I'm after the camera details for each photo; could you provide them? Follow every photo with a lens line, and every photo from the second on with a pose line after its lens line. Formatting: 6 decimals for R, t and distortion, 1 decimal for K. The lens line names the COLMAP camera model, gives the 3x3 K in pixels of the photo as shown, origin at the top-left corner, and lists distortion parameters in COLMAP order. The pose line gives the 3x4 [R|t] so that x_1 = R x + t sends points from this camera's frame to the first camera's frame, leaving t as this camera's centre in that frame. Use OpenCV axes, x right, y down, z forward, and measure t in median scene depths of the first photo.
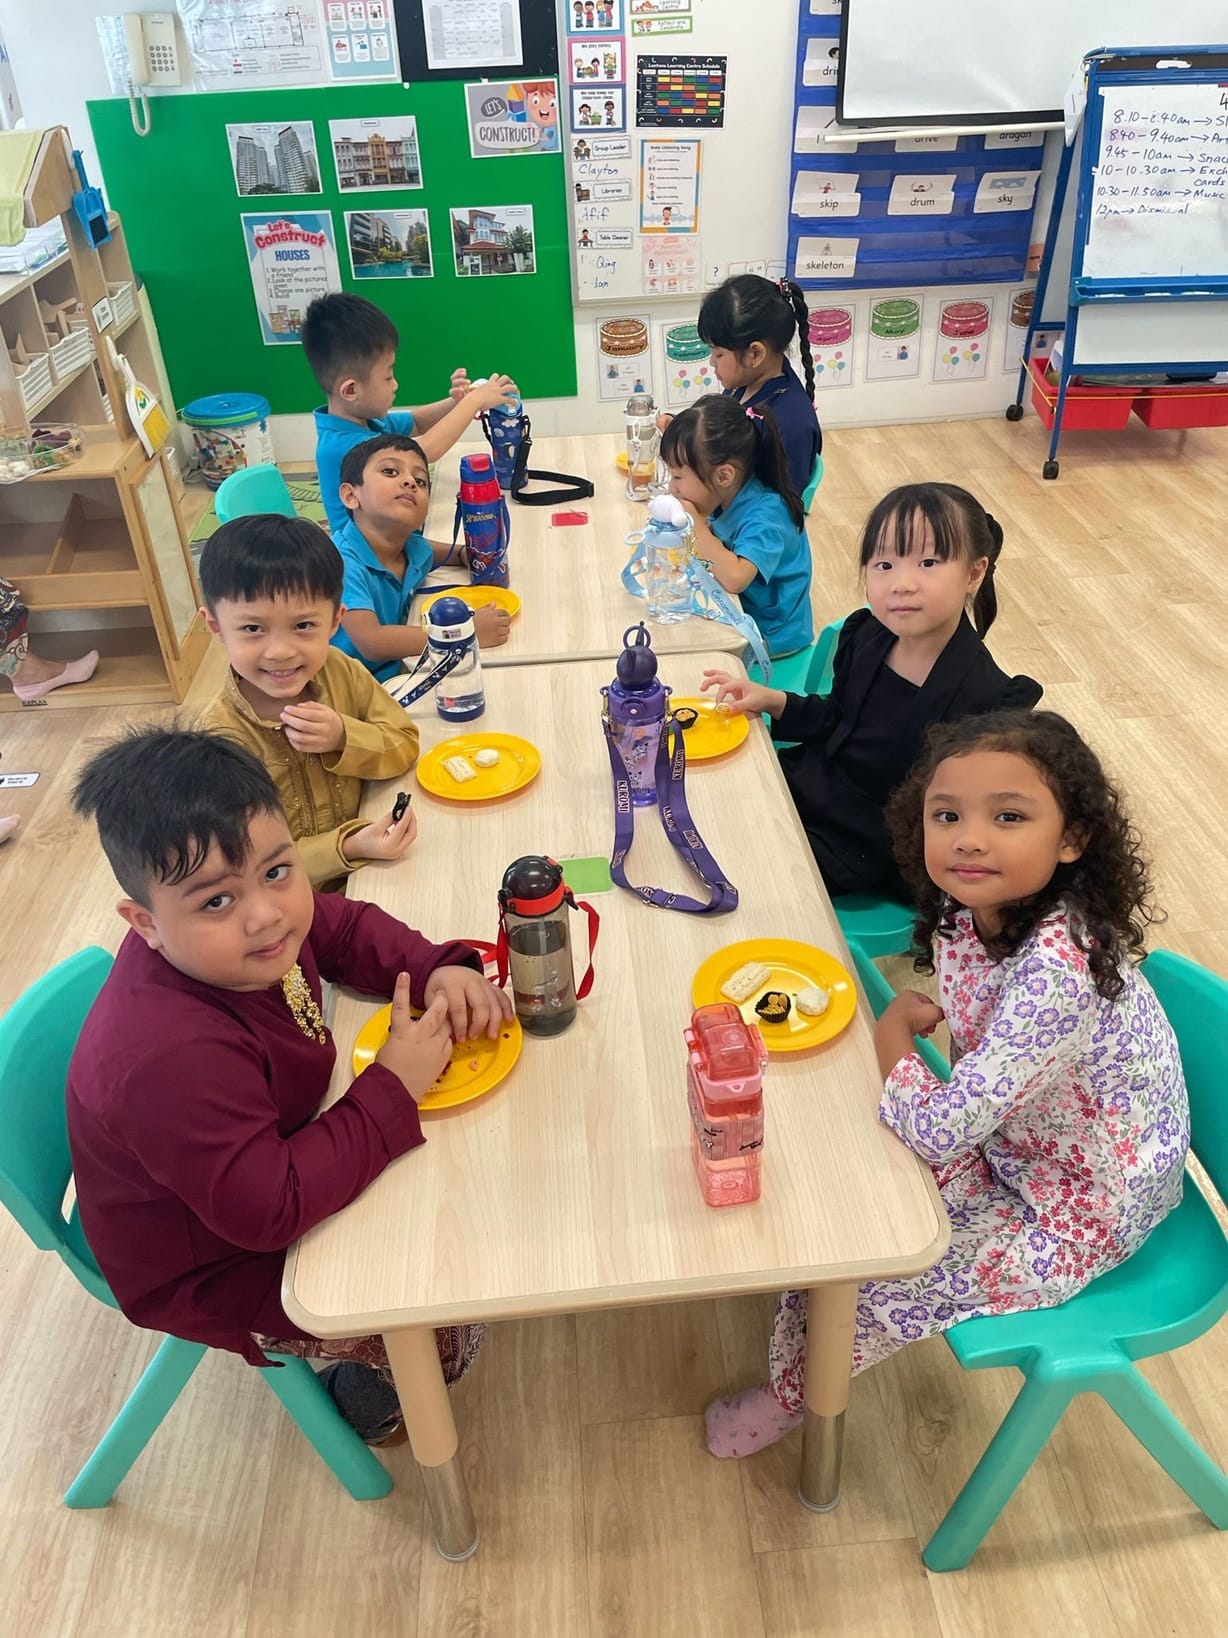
lens RADIAL K [[1212.6, 0, 614.0], [0, 1212.6, 819.0], [0, 0, 1]] dist [0.041699, -0.071867]
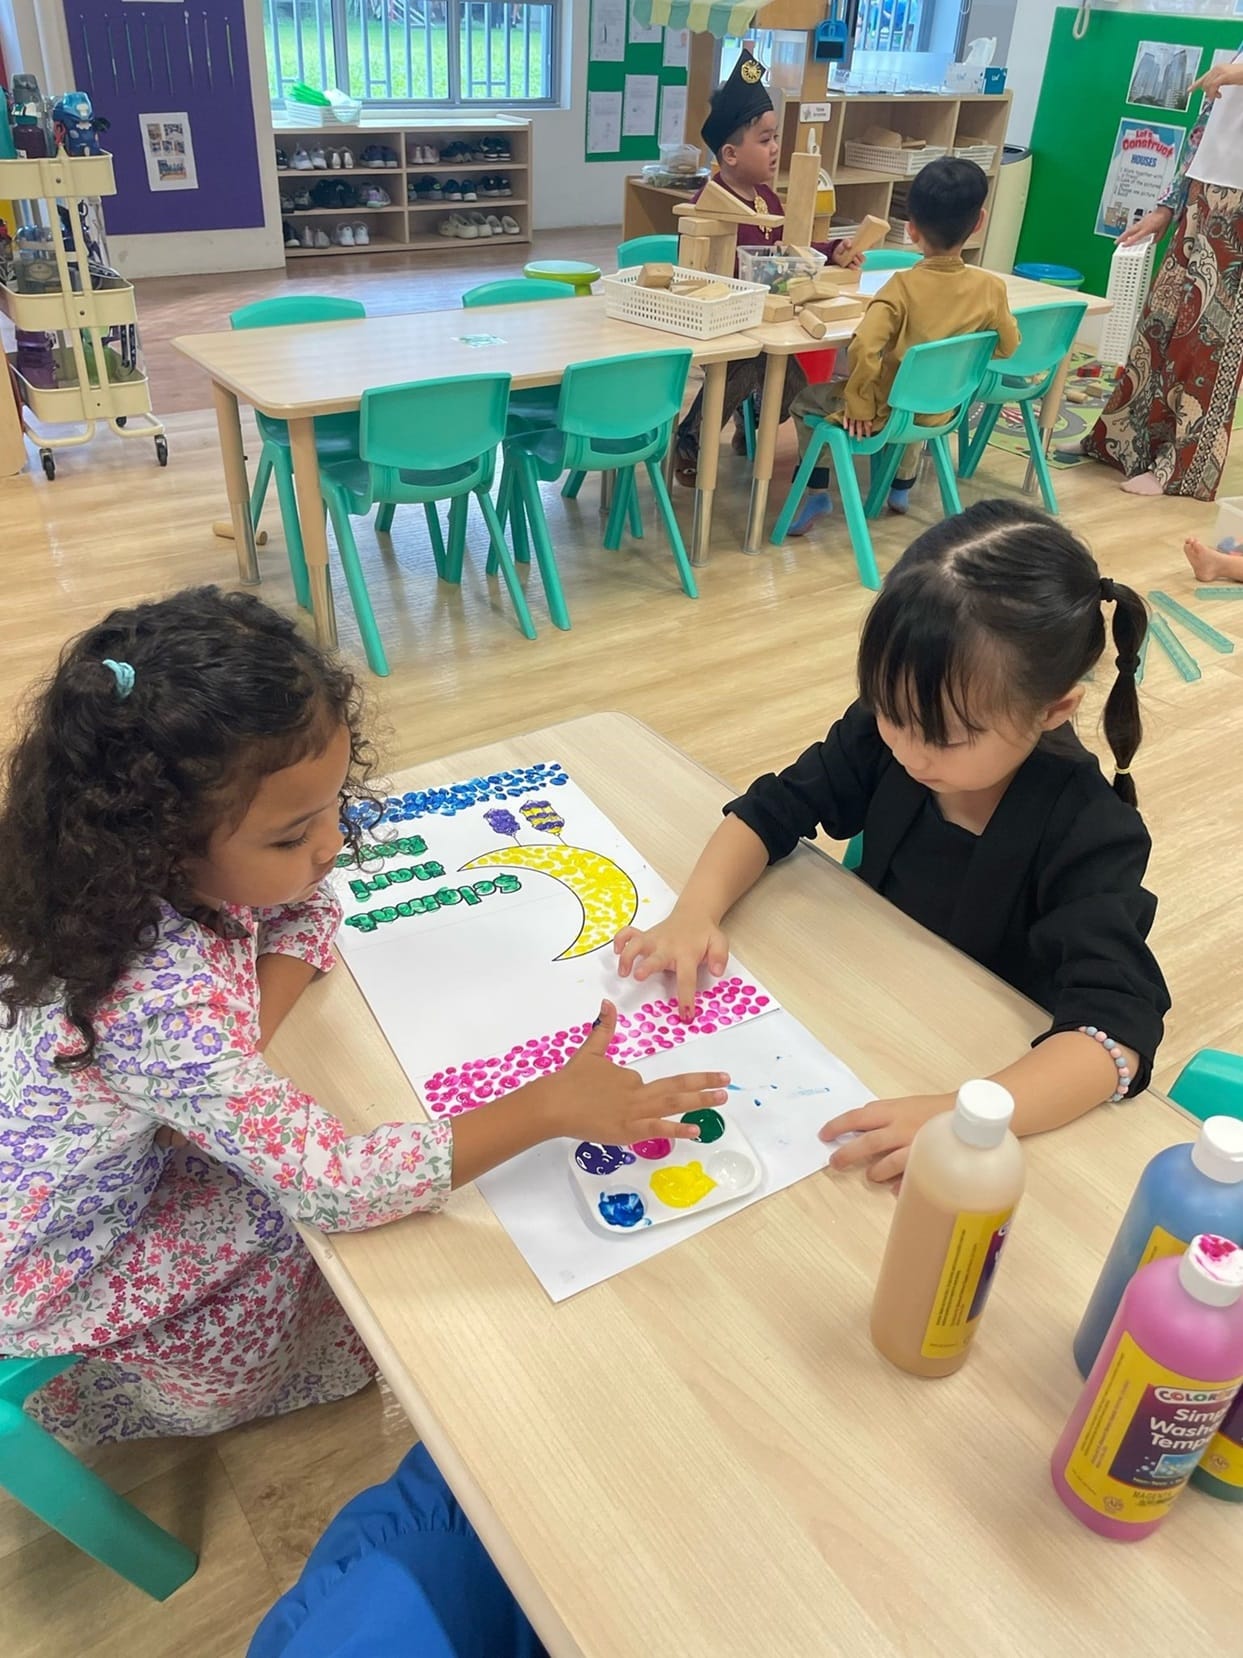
lens RADIAL K [[1227.4, 0, 621.5], [0, 1227.4, 829.0], [0, 0, 1]] dist [0.041699, -0.071867]
pose [[0.529209, 0.534479, -0.658991, 0.593323], [-0.528152, 0.815358, 0.237164, 0.037013], [0.664073, 0.222538, 0.713781, -0.015629]]
